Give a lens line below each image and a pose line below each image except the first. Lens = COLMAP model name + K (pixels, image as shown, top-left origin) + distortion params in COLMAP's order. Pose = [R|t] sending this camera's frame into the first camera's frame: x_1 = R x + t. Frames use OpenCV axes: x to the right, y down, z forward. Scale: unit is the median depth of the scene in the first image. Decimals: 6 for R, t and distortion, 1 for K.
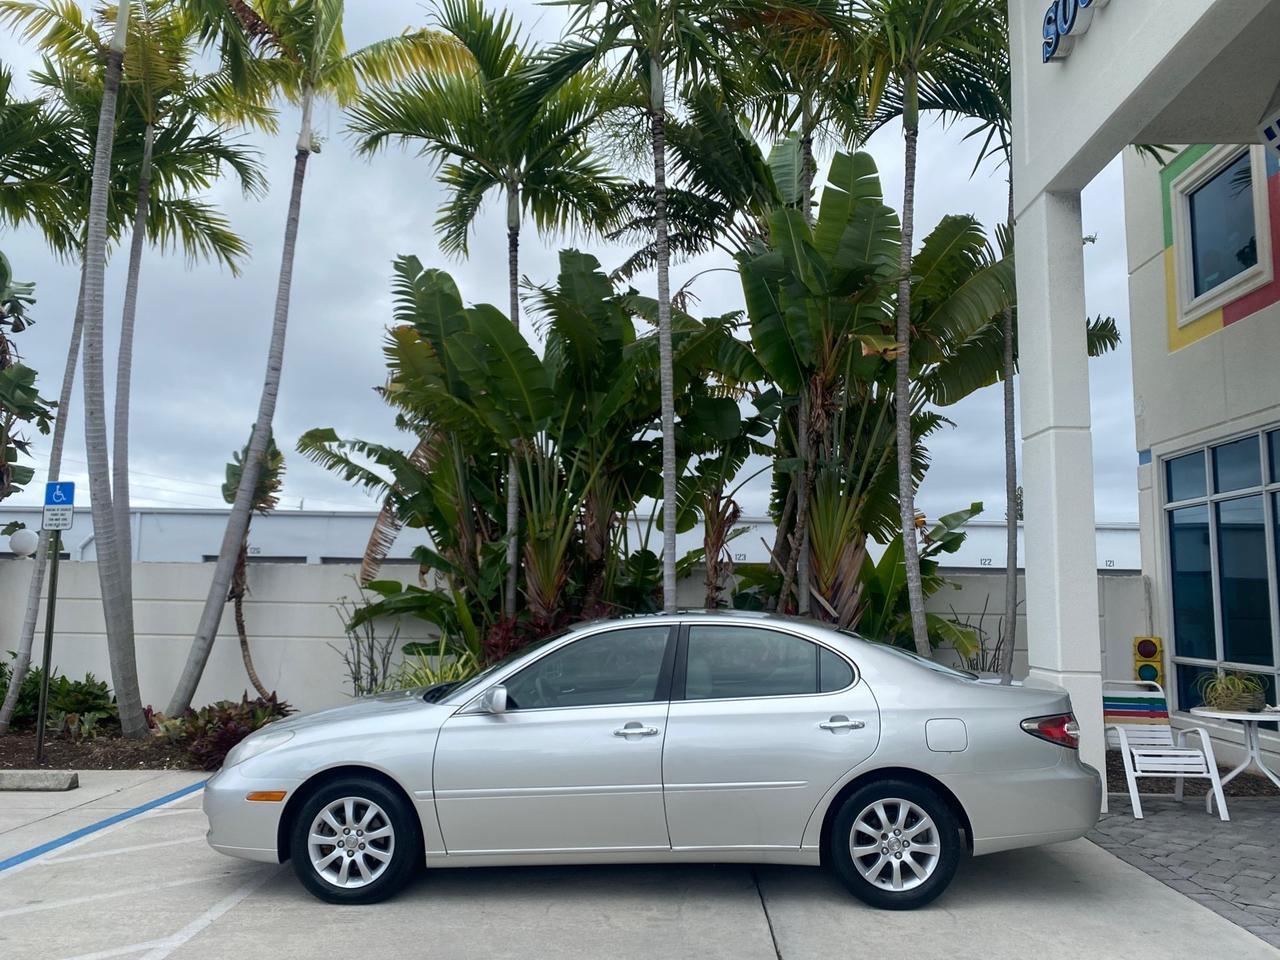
lens RADIAL K [[980.9, 0, 640.2], [0, 980.9, 469.8], [0, 0, 1]] dist [0.027064, -0.027148]
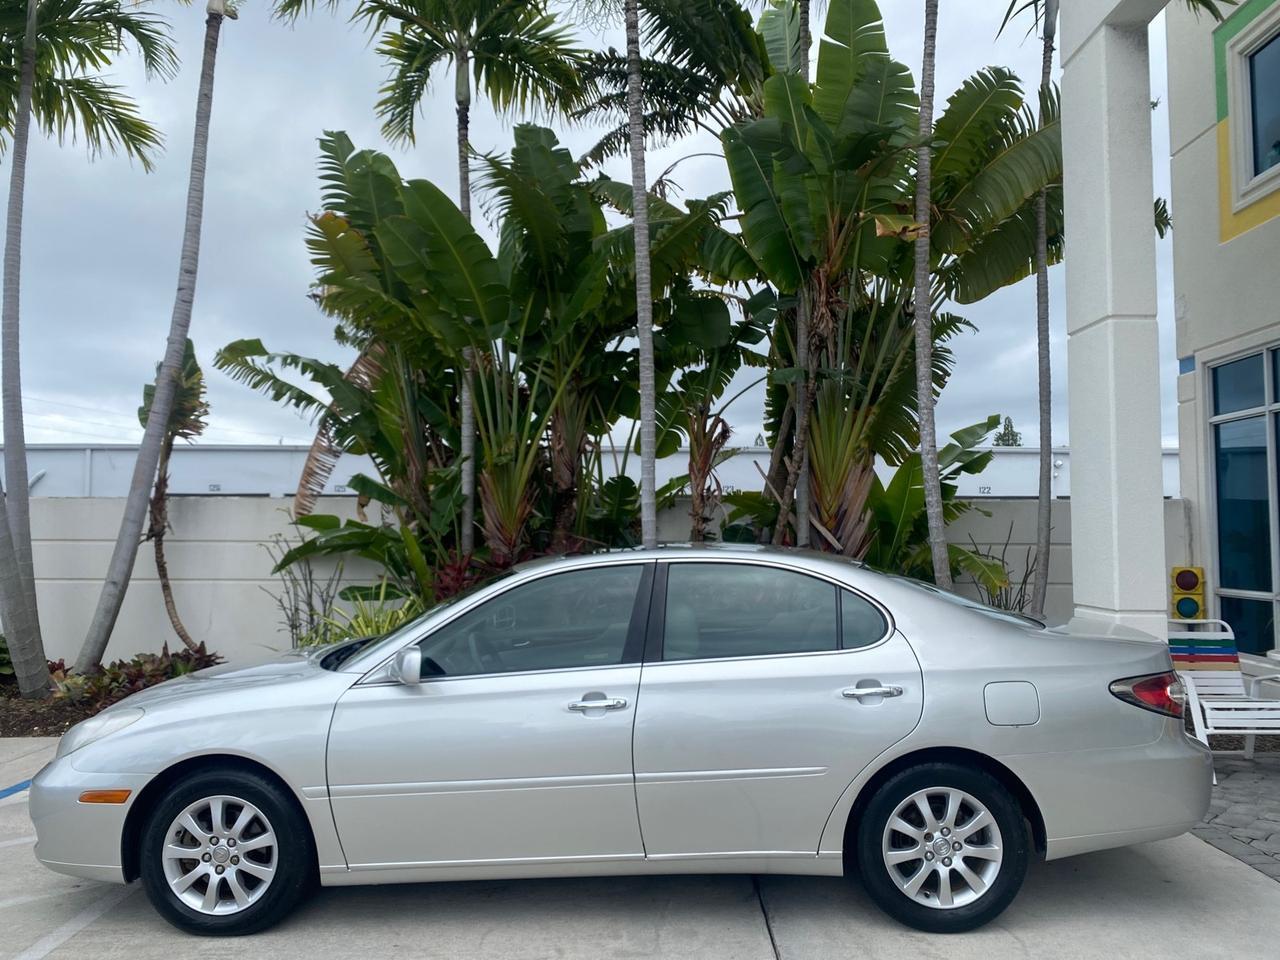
lens RADIAL K [[980.9, 0, 638.3], [0, 980.9, 468.1], [0, 0, 1]] dist [0.027064, -0.027148]
pose [[0.999856, -0.012115, 0.011873, 0.010123], [0.011347, 0.997965, 0.062741, 0.020204], [-0.012609, -0.062597, 0.997959, 0.133160]]
